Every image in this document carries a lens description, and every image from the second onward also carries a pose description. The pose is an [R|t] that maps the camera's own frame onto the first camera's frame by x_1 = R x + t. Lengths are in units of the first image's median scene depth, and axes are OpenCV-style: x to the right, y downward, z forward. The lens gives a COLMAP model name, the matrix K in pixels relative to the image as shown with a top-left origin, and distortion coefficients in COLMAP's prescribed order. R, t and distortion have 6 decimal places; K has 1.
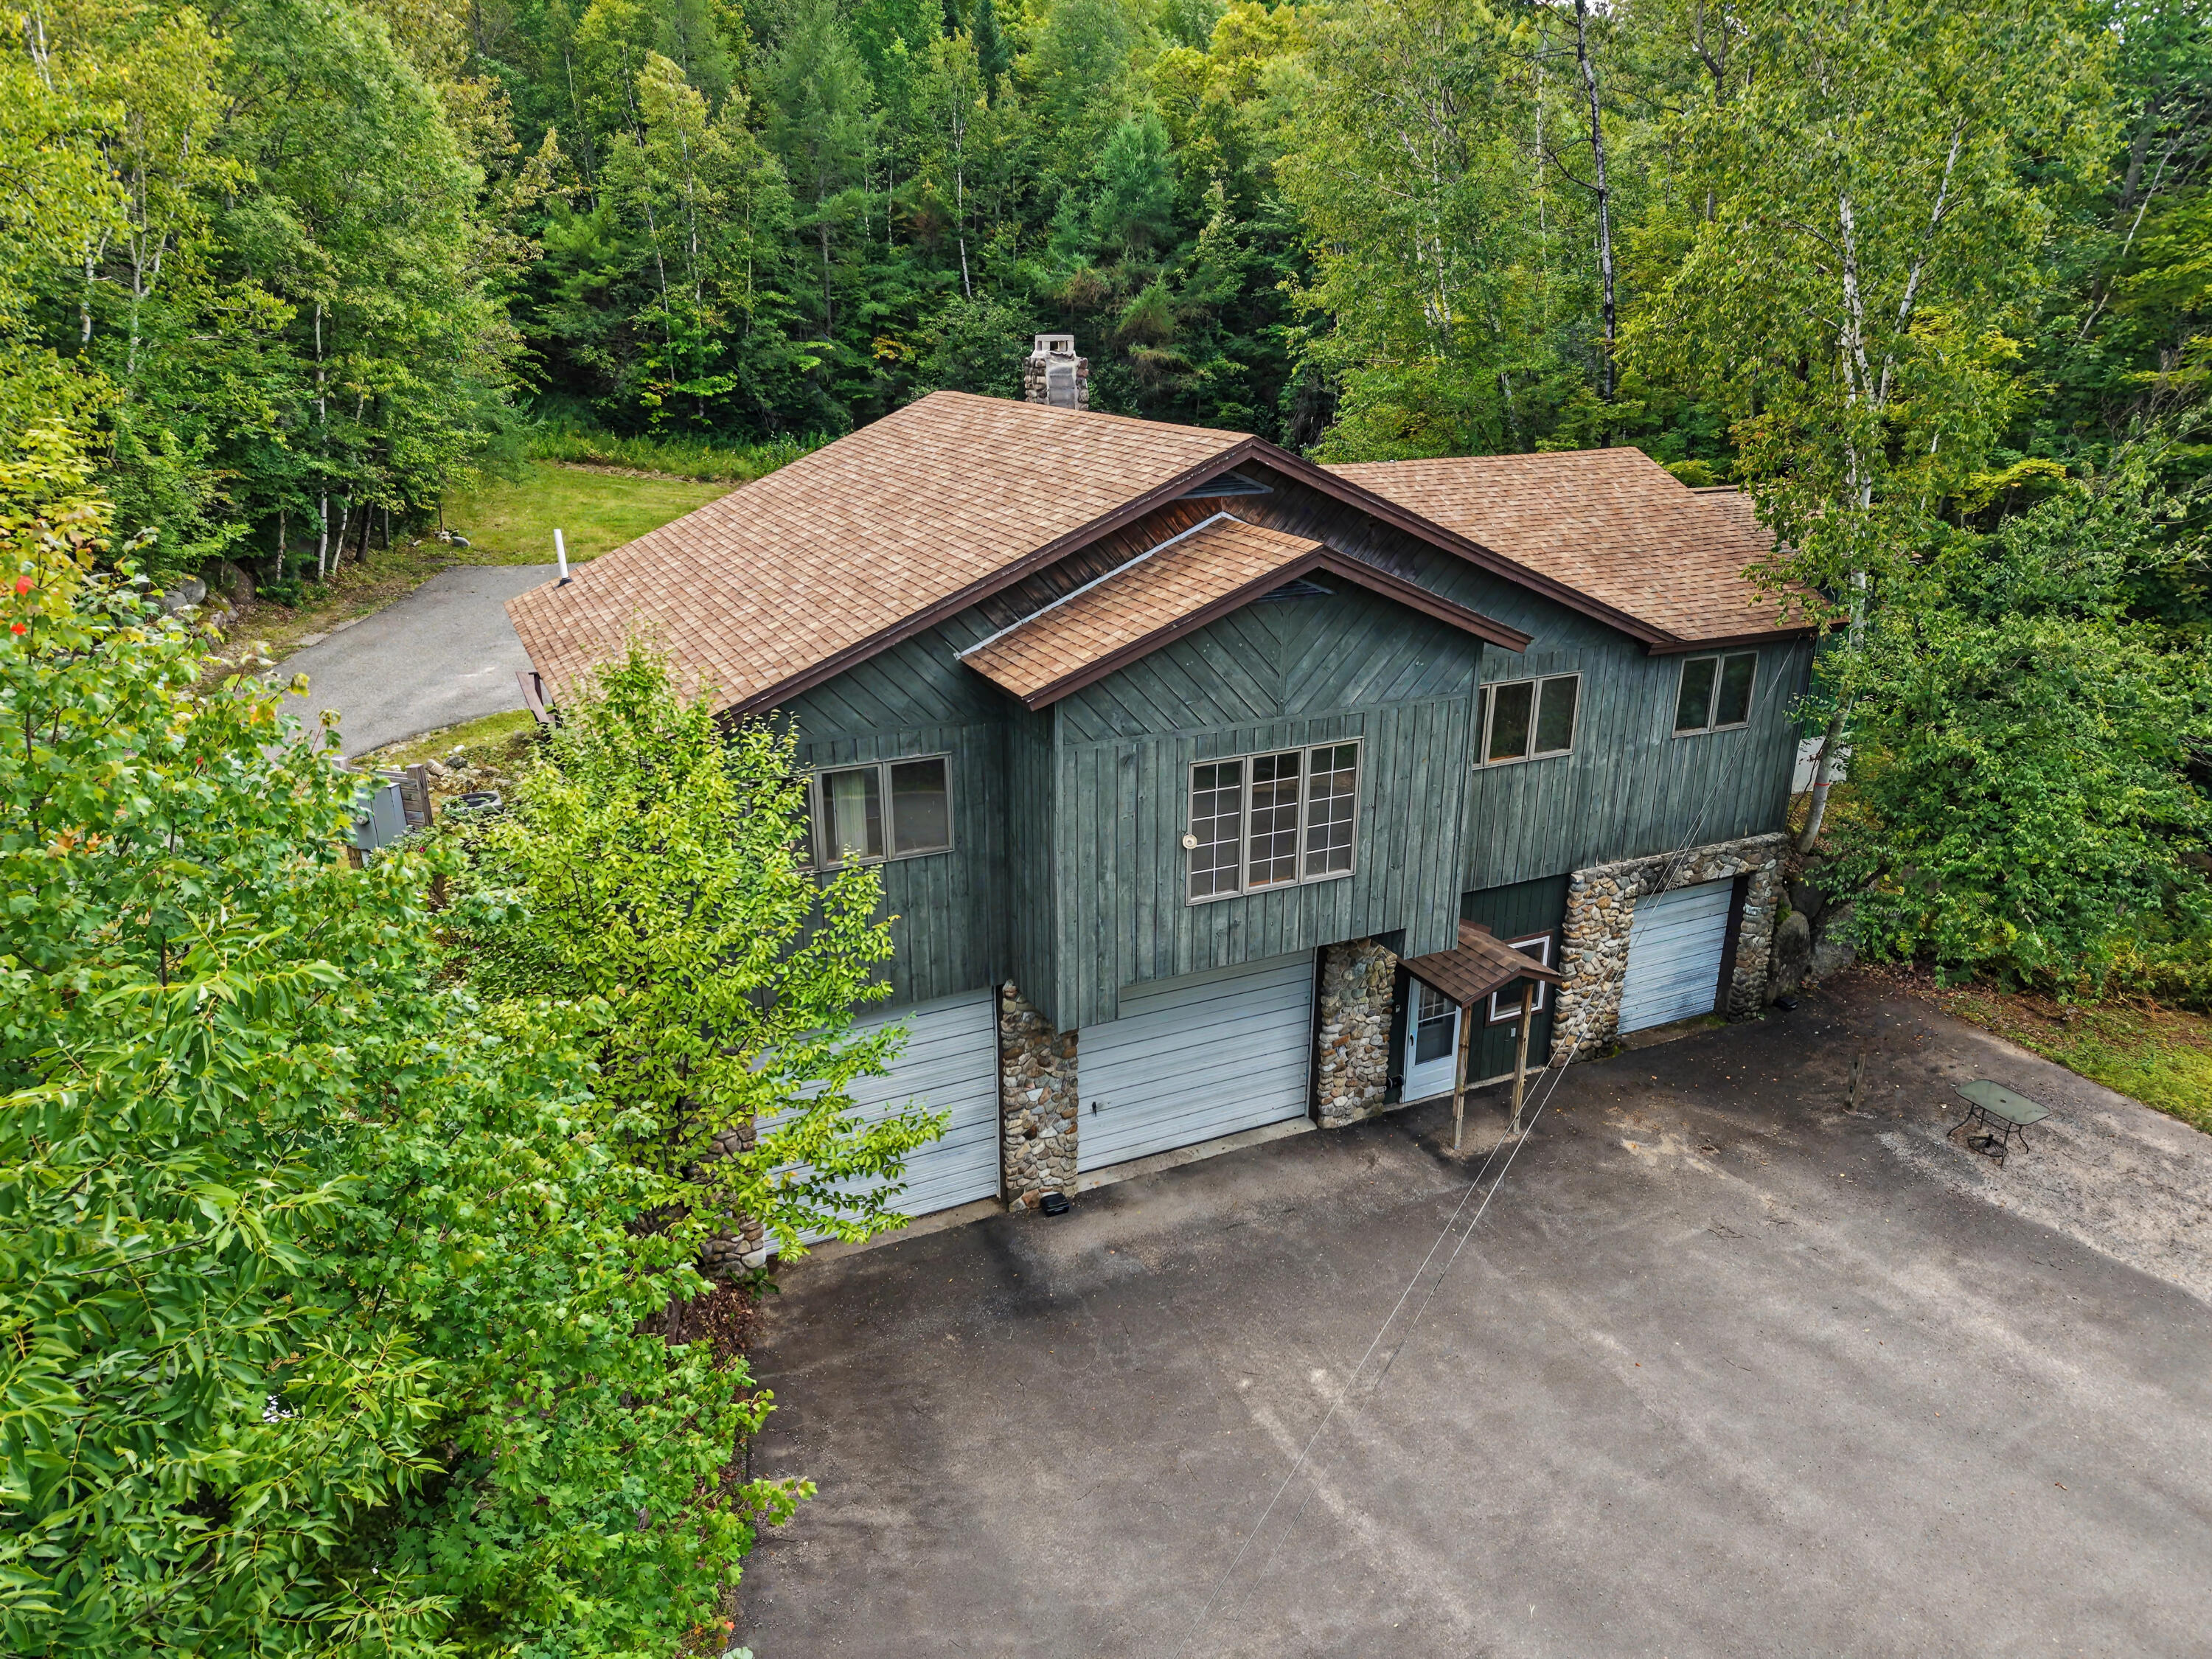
lens RADIAL K [[1511.8, 0, 1117.2], [0, 1511.8, 843.3], [0, 0, 1]] dist [0.022844, -0.025079]
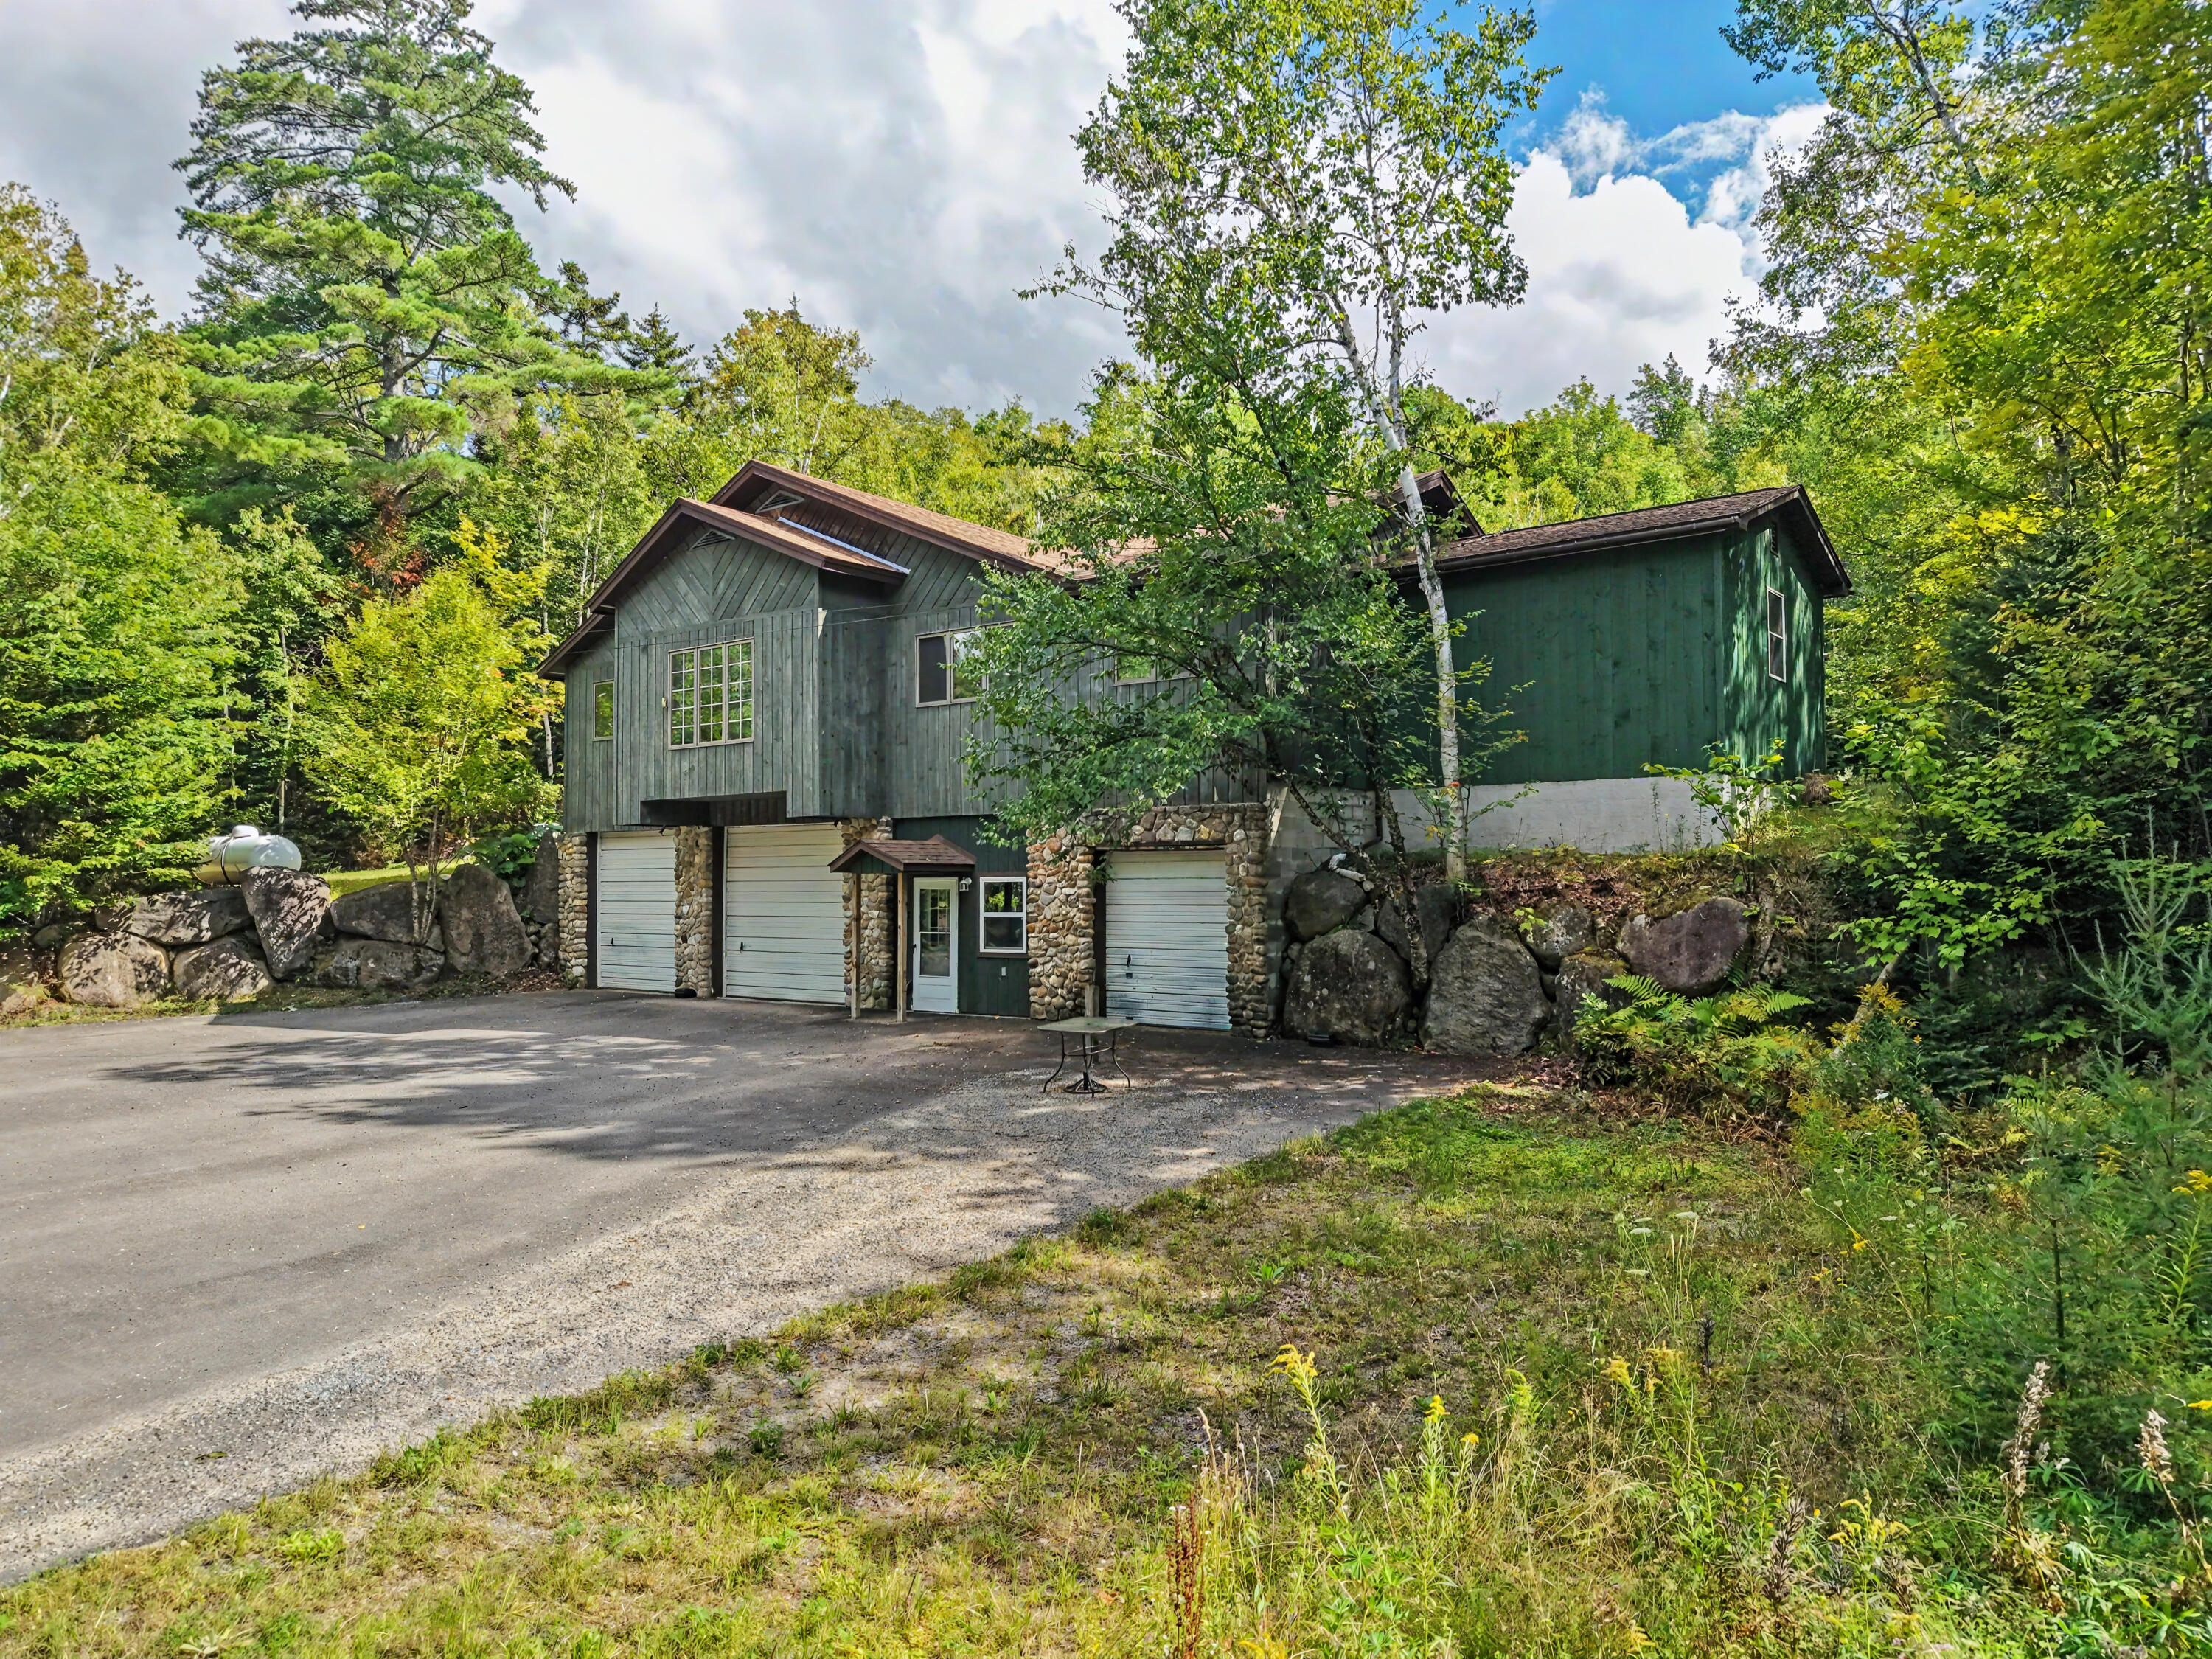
lens RADIAL K [[1511.8, 0, 1104.8], [0, 1511.8, 832.2], [0, 0, 1]] dist [0.022844, -0.025079]
pose [[0.438430, -0.035763, -0.898054, 1.343430], [-0.298814, 0.936566, -0.183178, 0.223105], [0.847638, 0.348662, 0.399932, 0.658607]]
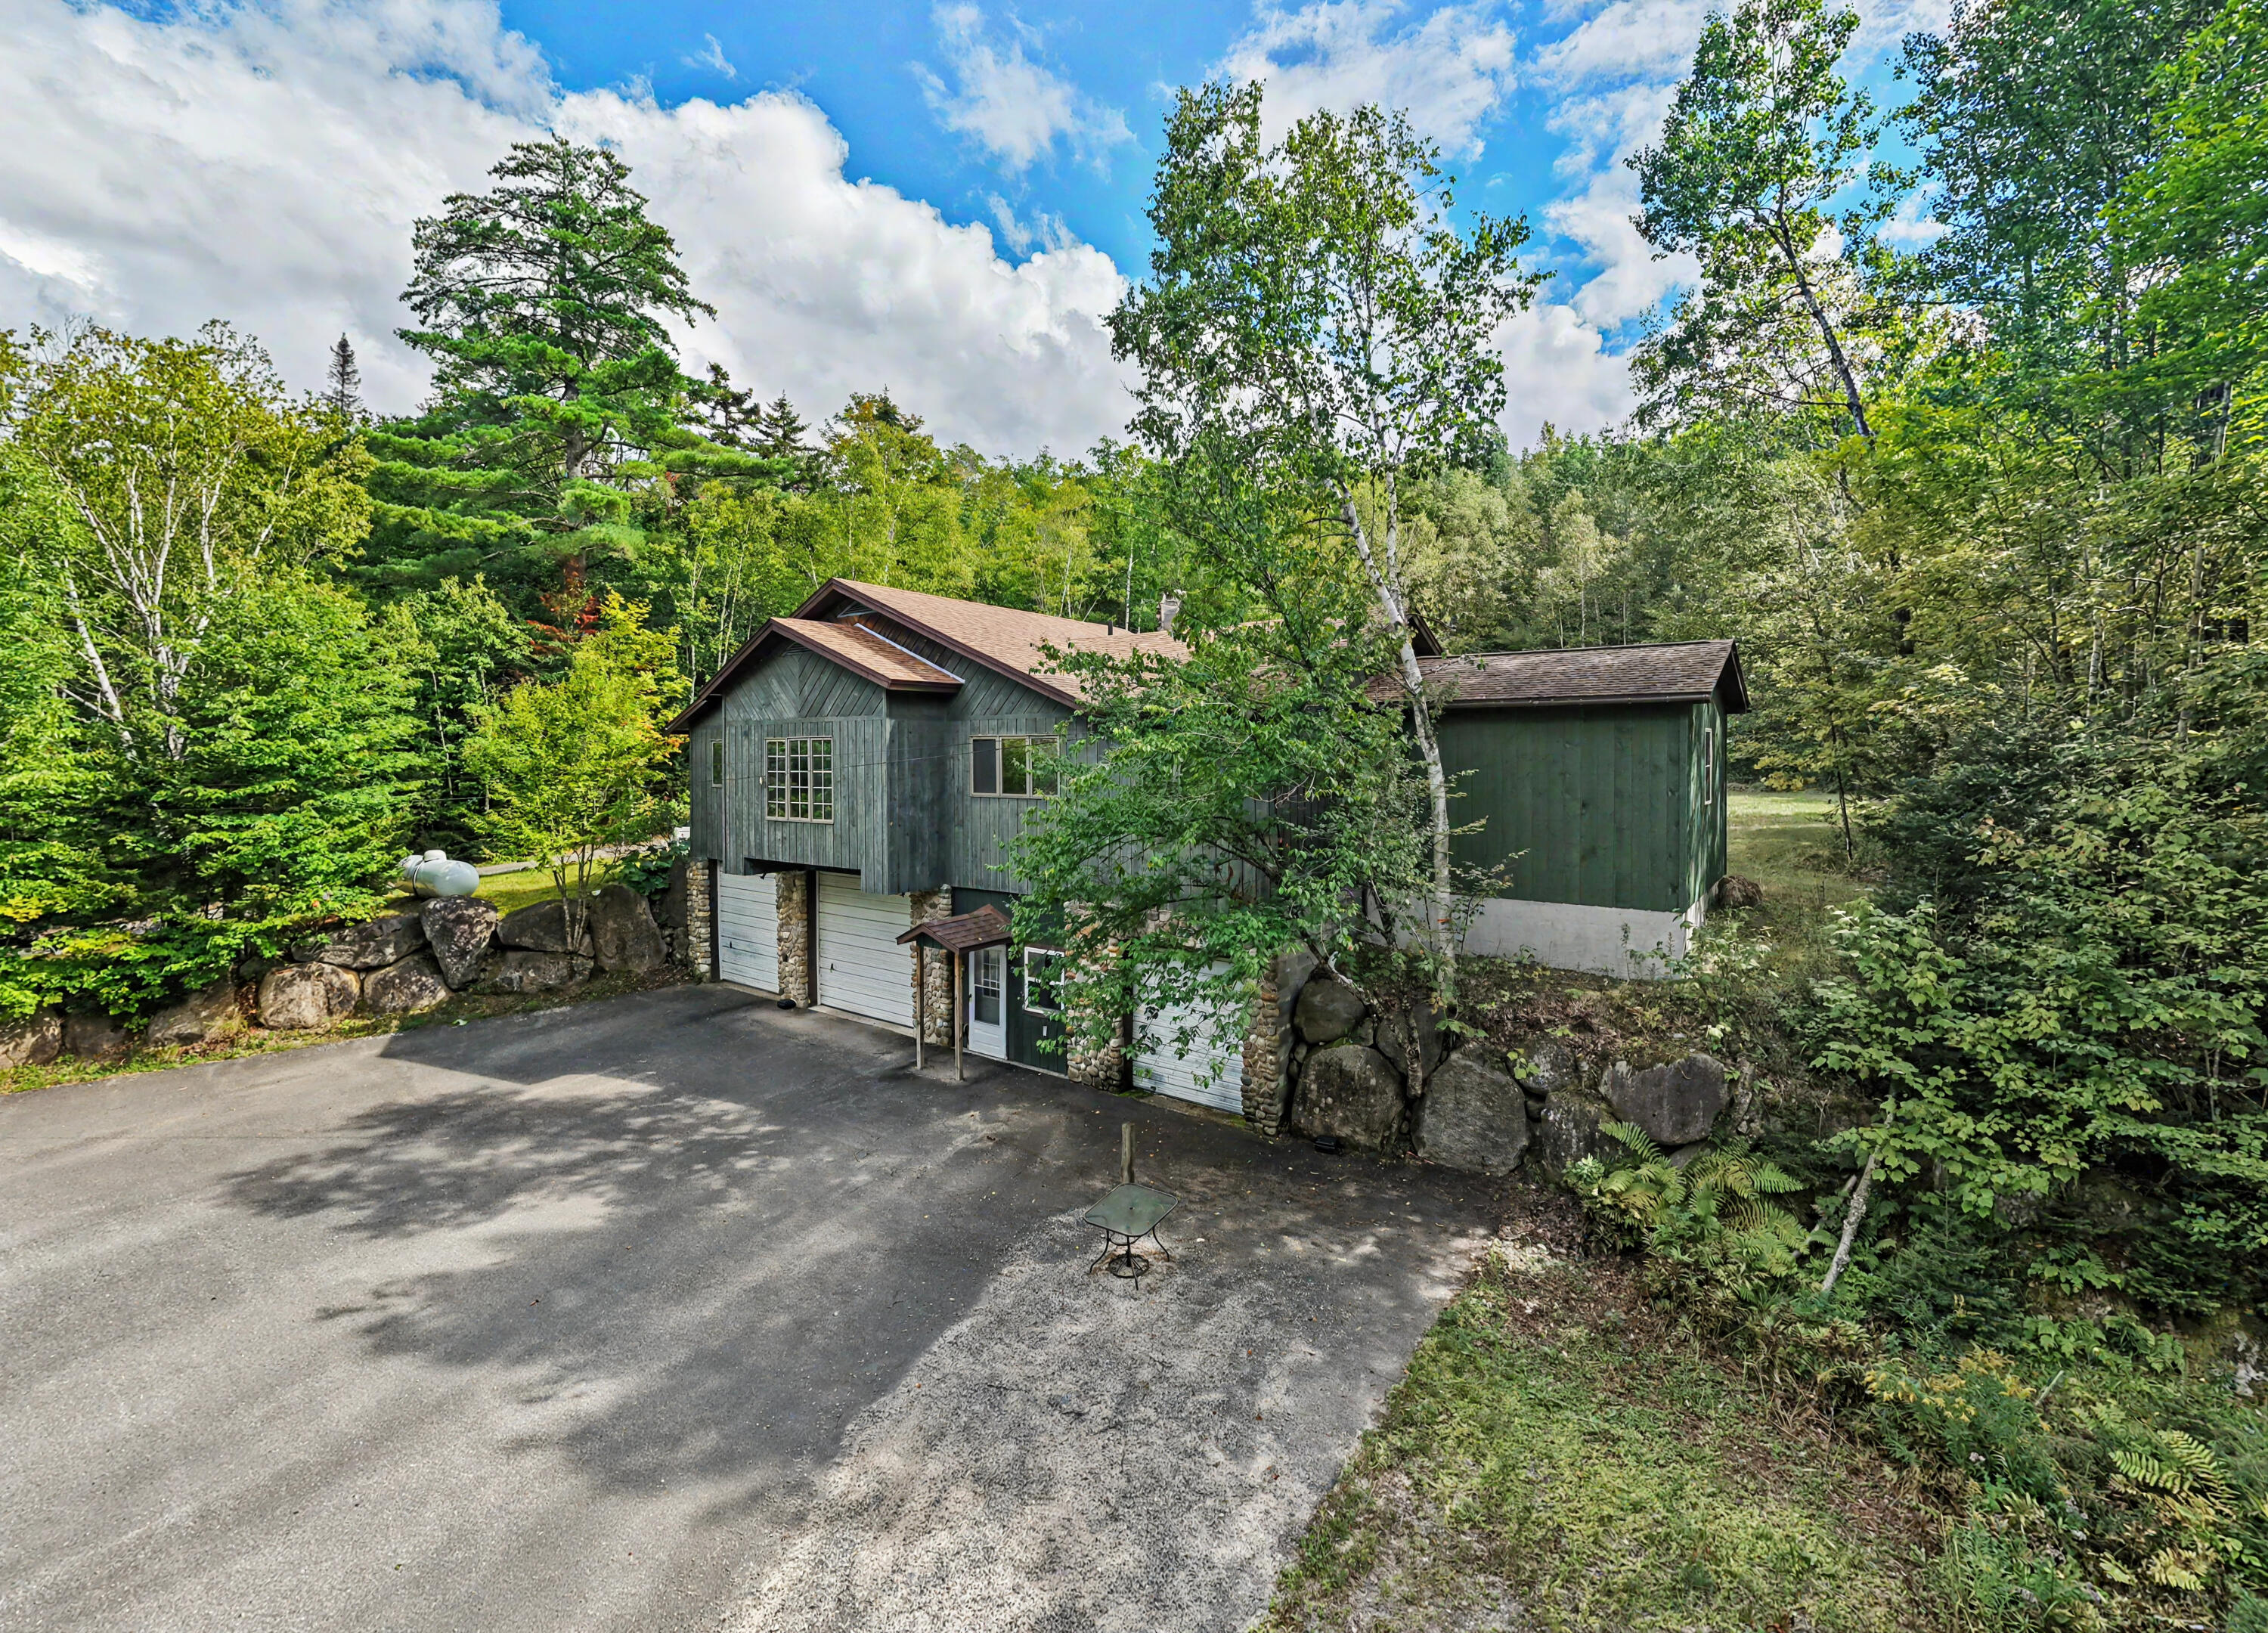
lens RADIAL K [[991.4, 0, 1135.1], [0, 991.4, 746.0], [0, 0, 1]] dist [0.001205, -0.000699]
pose [[0.462451, -0.000570, -0.886644, 1.104969], [-0.293562, 0.943499, -0.153721, 0.009109], [0.836636, 0.331374, 0.436155, 0.683764]]
